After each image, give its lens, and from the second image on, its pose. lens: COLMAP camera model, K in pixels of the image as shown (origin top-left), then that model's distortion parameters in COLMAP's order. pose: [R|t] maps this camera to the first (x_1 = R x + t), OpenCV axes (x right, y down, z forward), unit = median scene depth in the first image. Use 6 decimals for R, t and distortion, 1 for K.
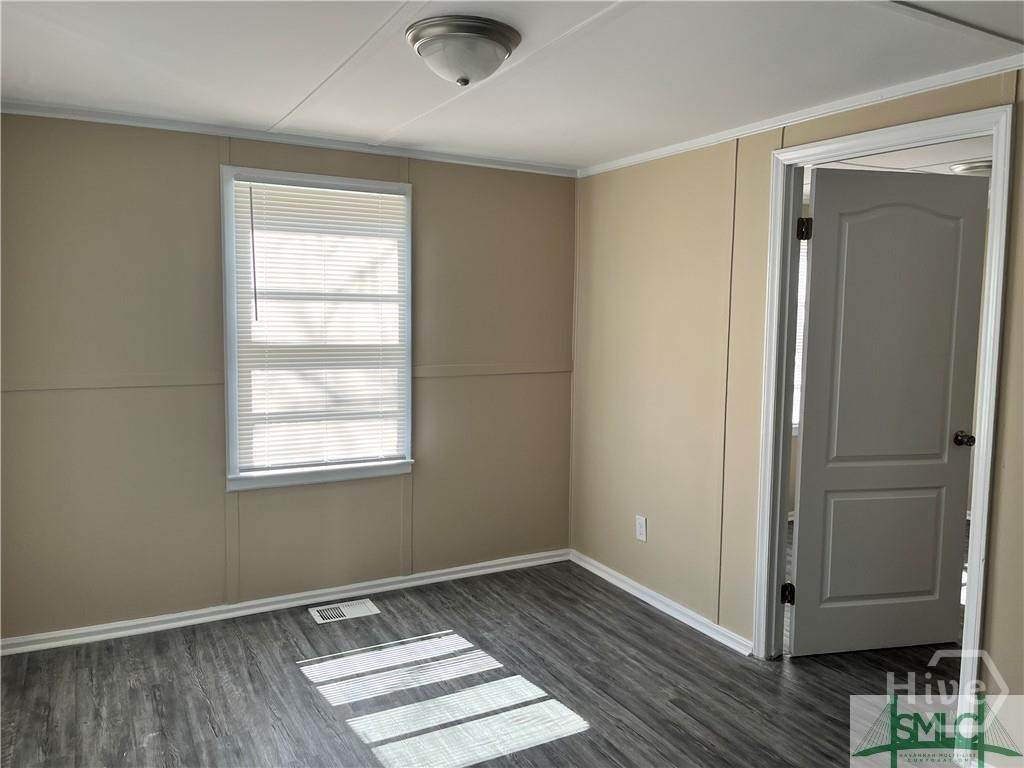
lens RADIAL K [[774.0, 0, 507.6], [0, 774.0, 378.5], [0, 0, 1]] dist [0.062799, 0.002154]
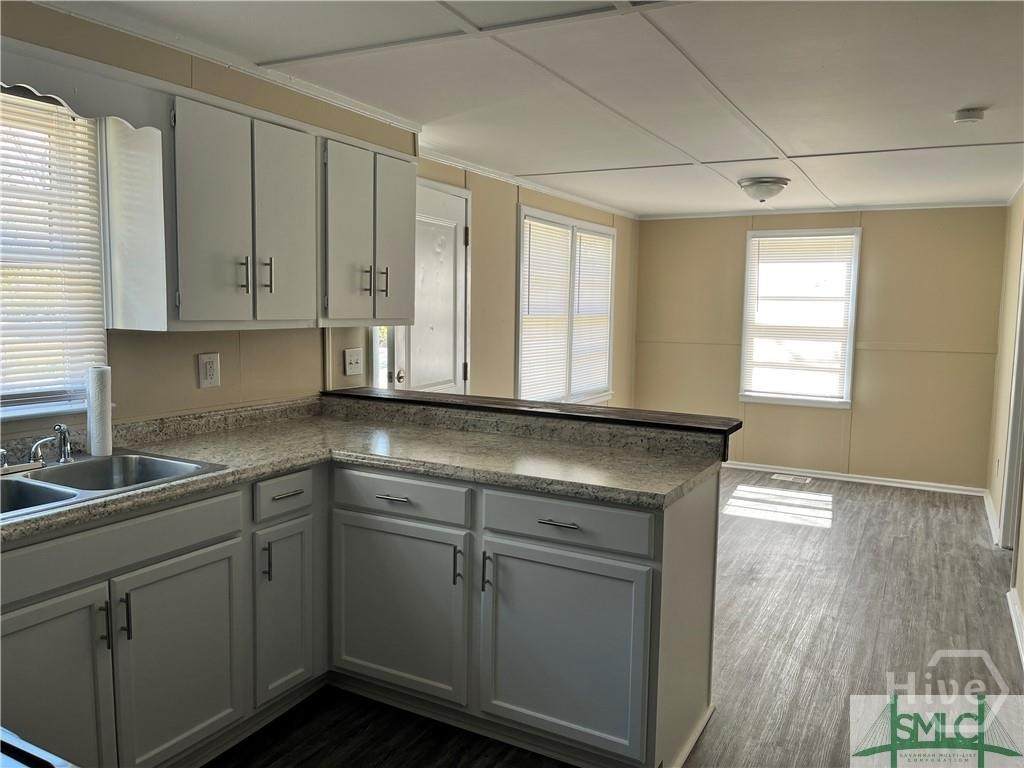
lens RADIAL K [[774.0, 0, 511.9], [0, 774.0, 383.2], [0, 0, 1]] dist [0.062799, 0.002154]
pose [[0.545181, 0.084009, -0.834098, 0.934056], [-0.084845, 0.995387, 0.044798, 0.062954], [0.834014, 0.046346, 0.549794, -0.514382]]
